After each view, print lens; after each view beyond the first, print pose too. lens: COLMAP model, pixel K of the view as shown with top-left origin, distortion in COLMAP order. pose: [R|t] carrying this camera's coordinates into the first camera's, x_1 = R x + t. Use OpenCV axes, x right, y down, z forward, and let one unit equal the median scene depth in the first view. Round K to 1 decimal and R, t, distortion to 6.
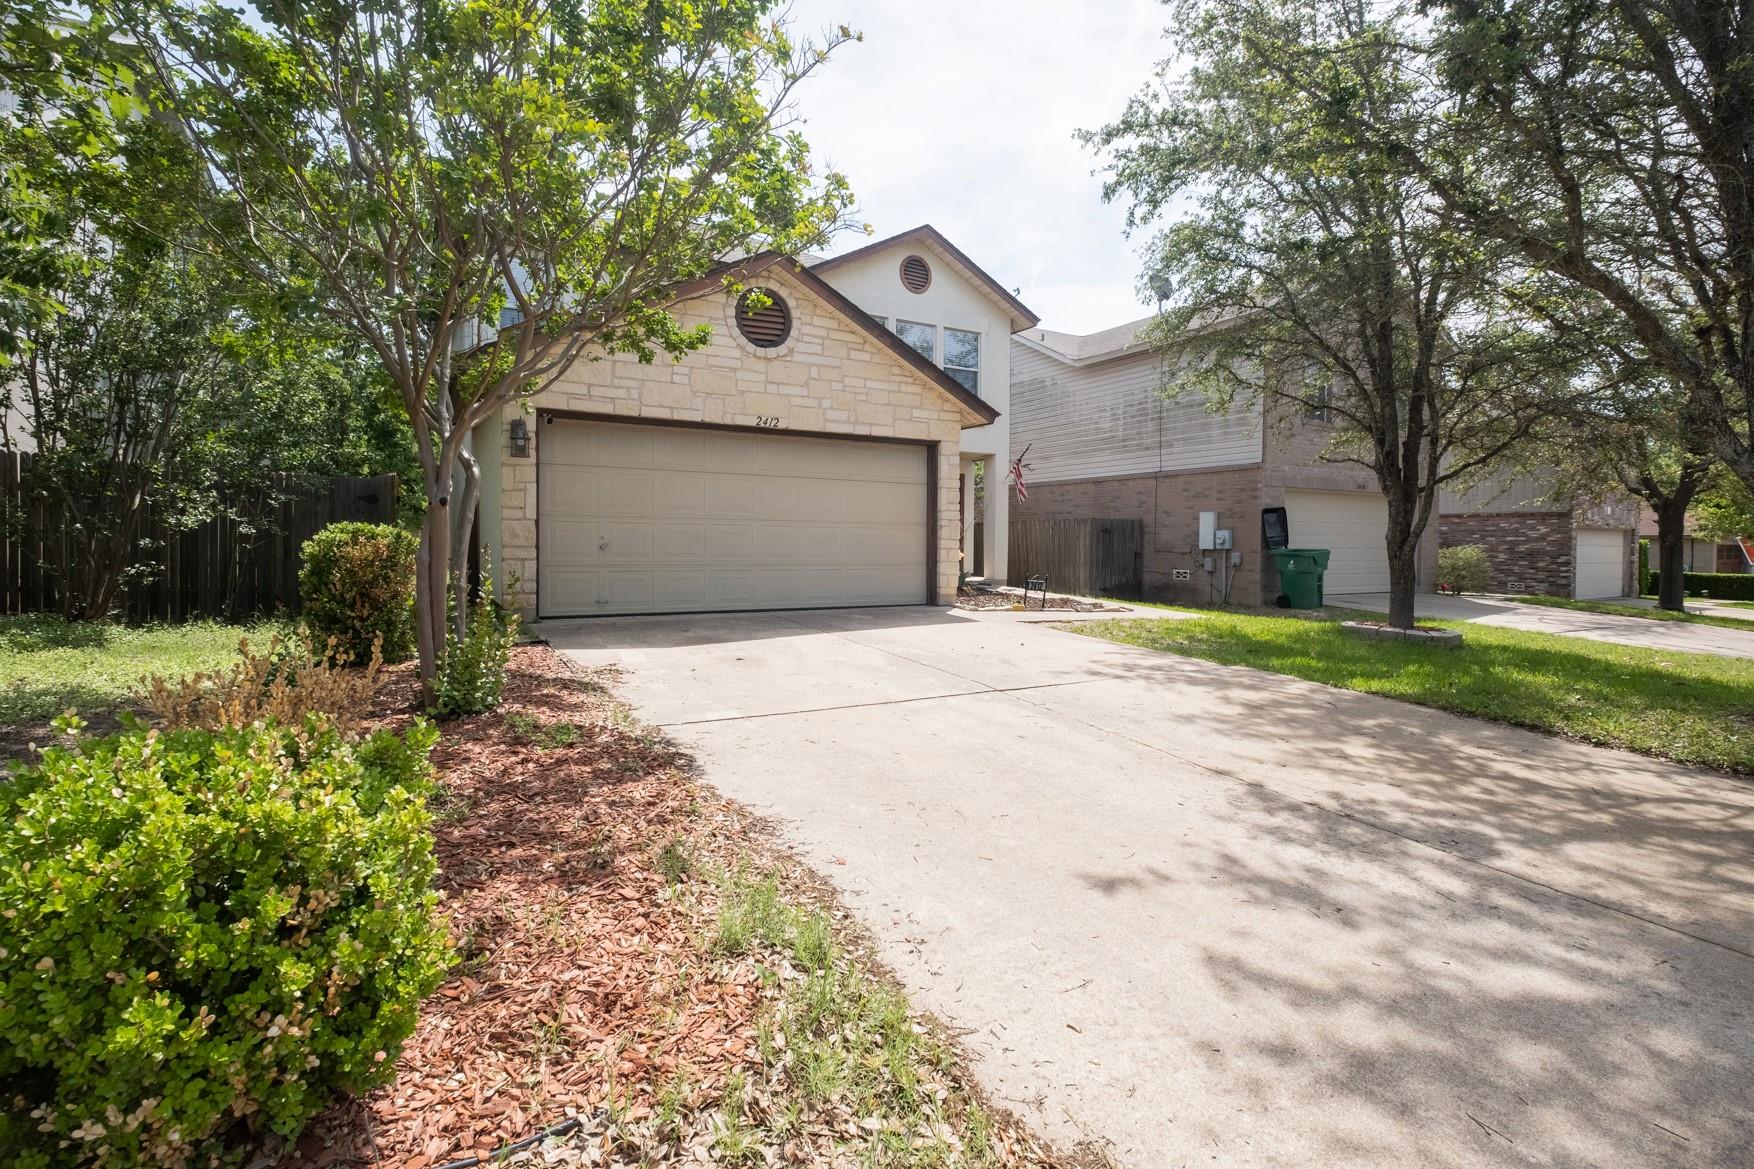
lens RADIAL K [[831.9, 0, 878.5], [0, 831.9, 559.3], [0, 0, 1]] dist [-0.000647, -0.000078]
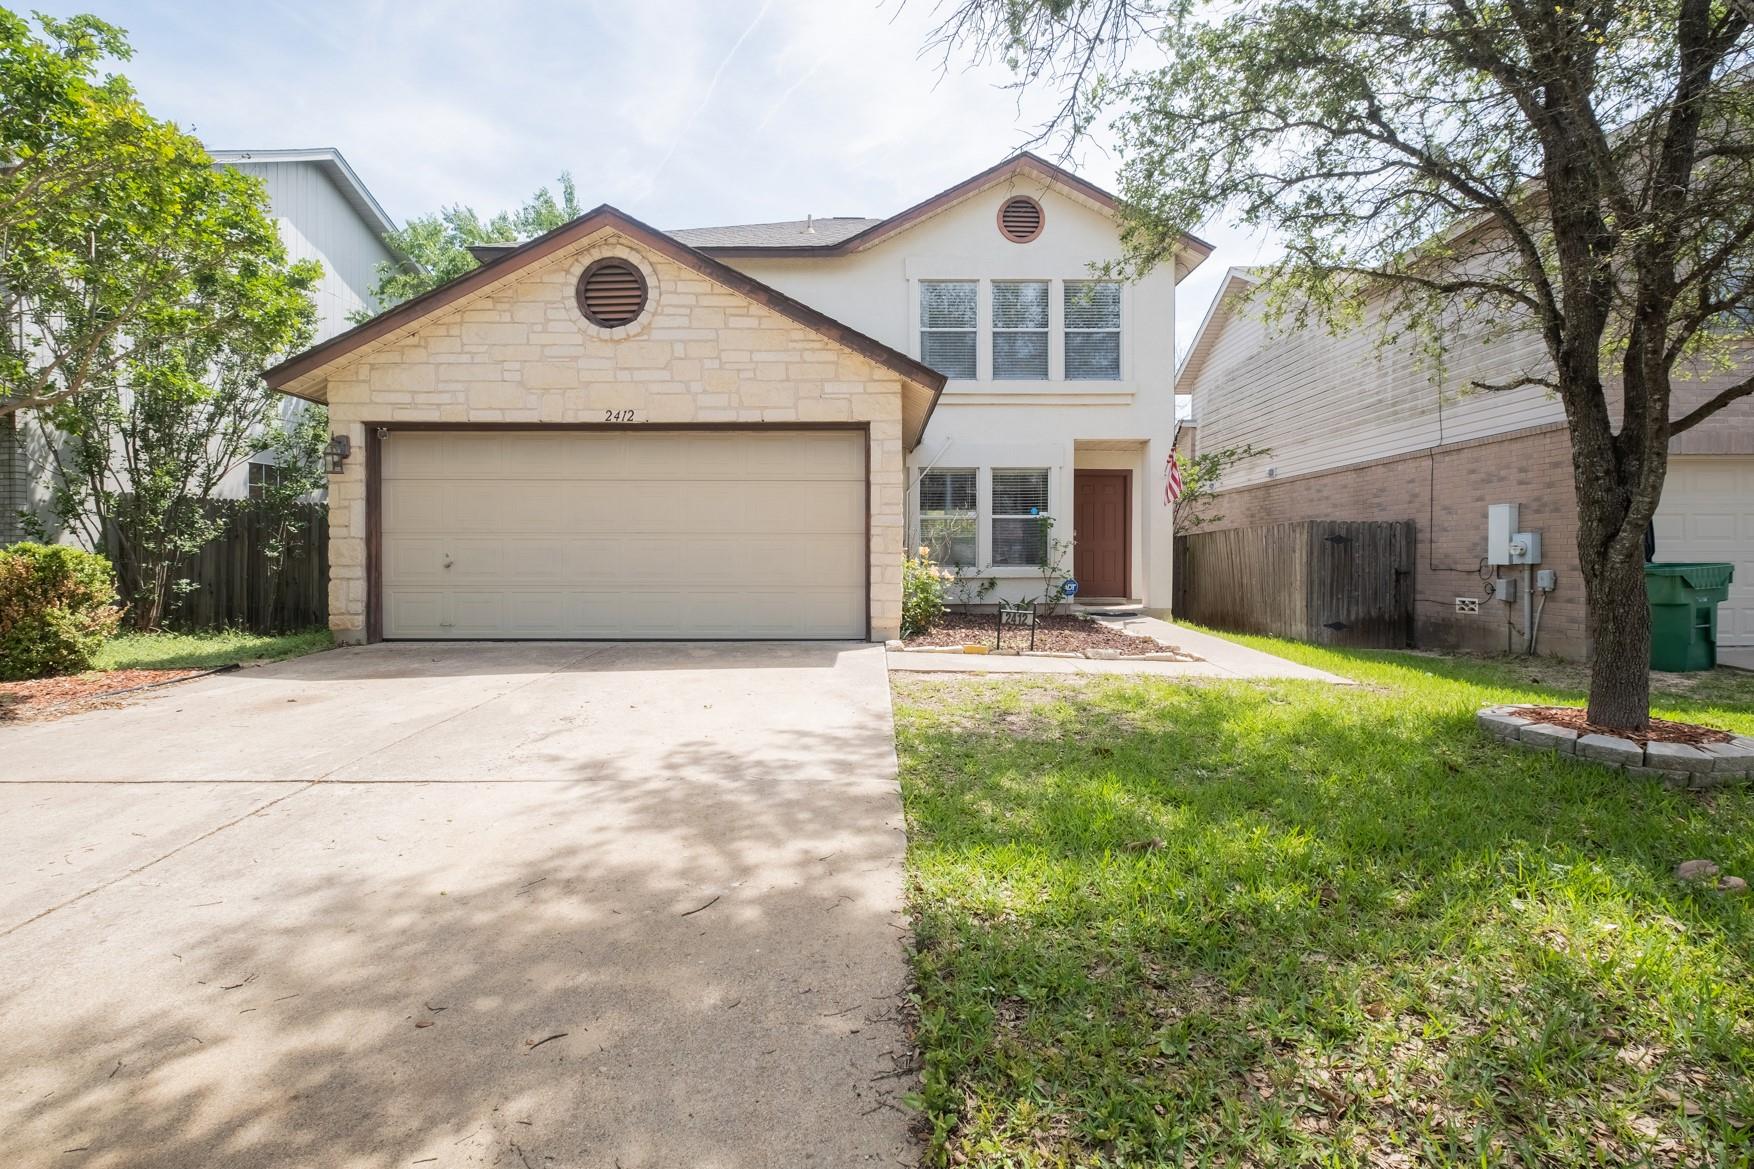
lens RADIAL K [[829.9, 0, 877.0], [0, 829.9, 584.5], [0, 0, 1]] dist [-0.001533, -0.000096]
pose [[0.866450, 0.004679, -0.499242, 0.434777], [-0.002295, 0.999983, 0.005390, 0.000024], [0.499259, -0.003525, 0.866446, 0.341020]]
